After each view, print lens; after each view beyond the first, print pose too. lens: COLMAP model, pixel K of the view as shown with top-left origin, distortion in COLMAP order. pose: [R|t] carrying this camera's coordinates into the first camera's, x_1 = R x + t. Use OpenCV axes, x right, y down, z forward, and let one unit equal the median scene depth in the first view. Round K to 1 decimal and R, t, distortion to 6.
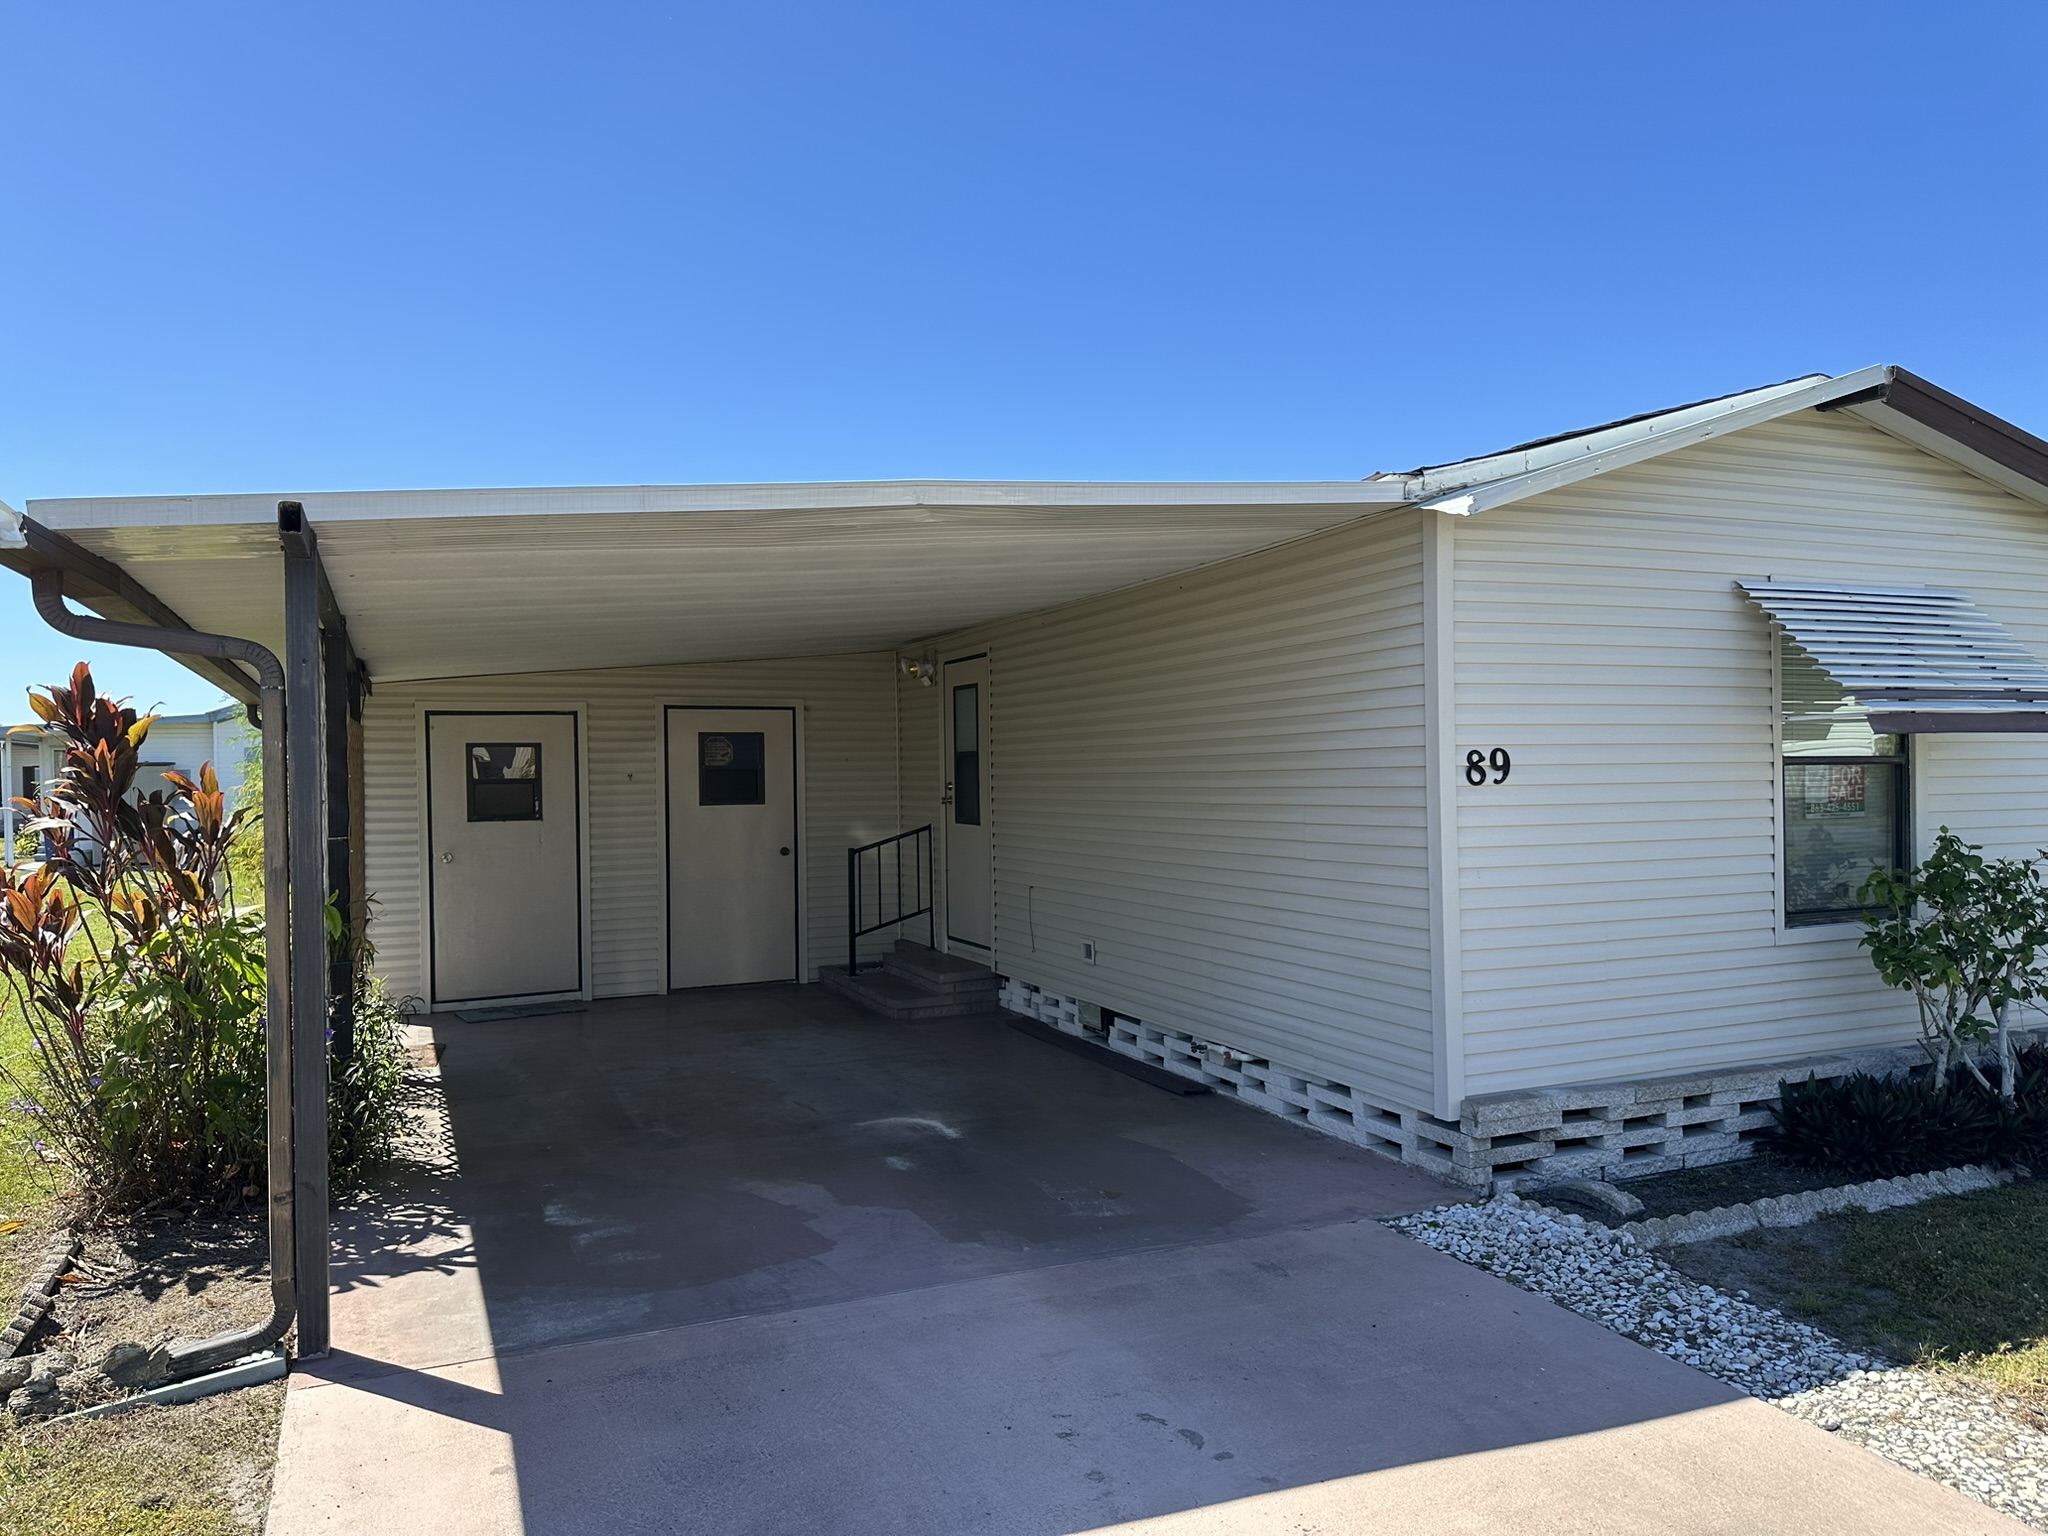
lens RADIAL K [[1452.7, 0, 1004.6], [0, 1452.7, 764.5], [0, 0, 1]] dist [0.010823, -0.046636]
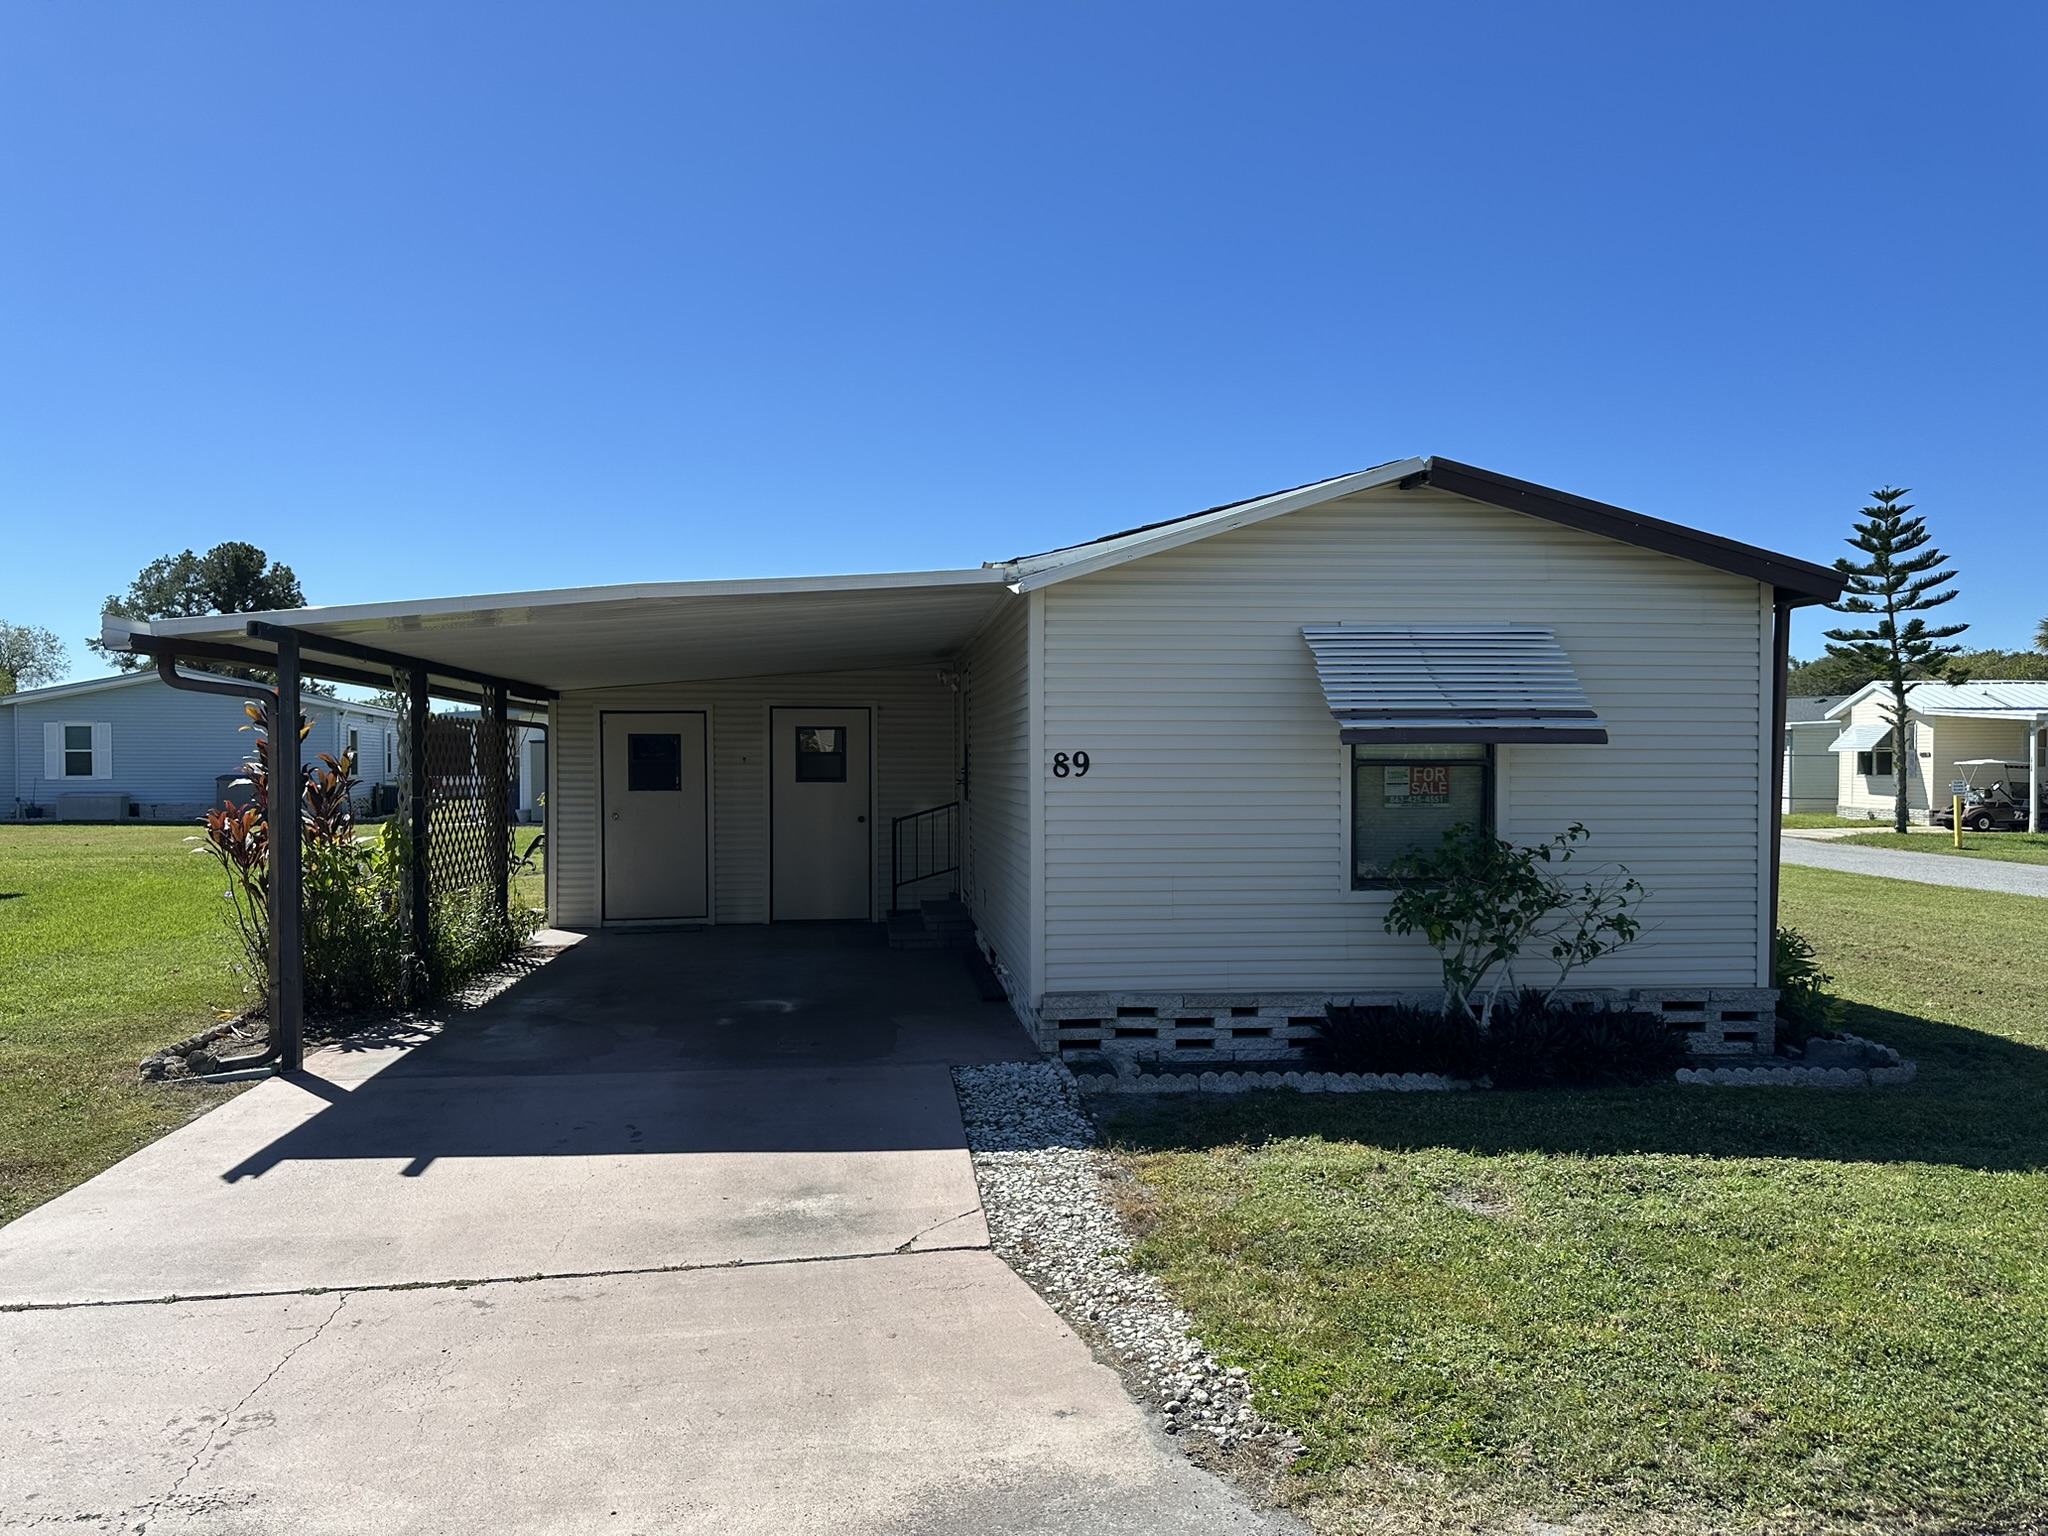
lens RADIAL K [[1452.7, 0, 1030.9], [0, 1452.7, 769.4], [0, 0, 1]] dist [0.010823, -0.046636]
pose [[0.957549, 0.016057, -0.287822, 0.654699], [-0.011136, 0.999763, 0.018726, -0.018365], [0.288054, -0.014725, 0.957501, -0.348402]]
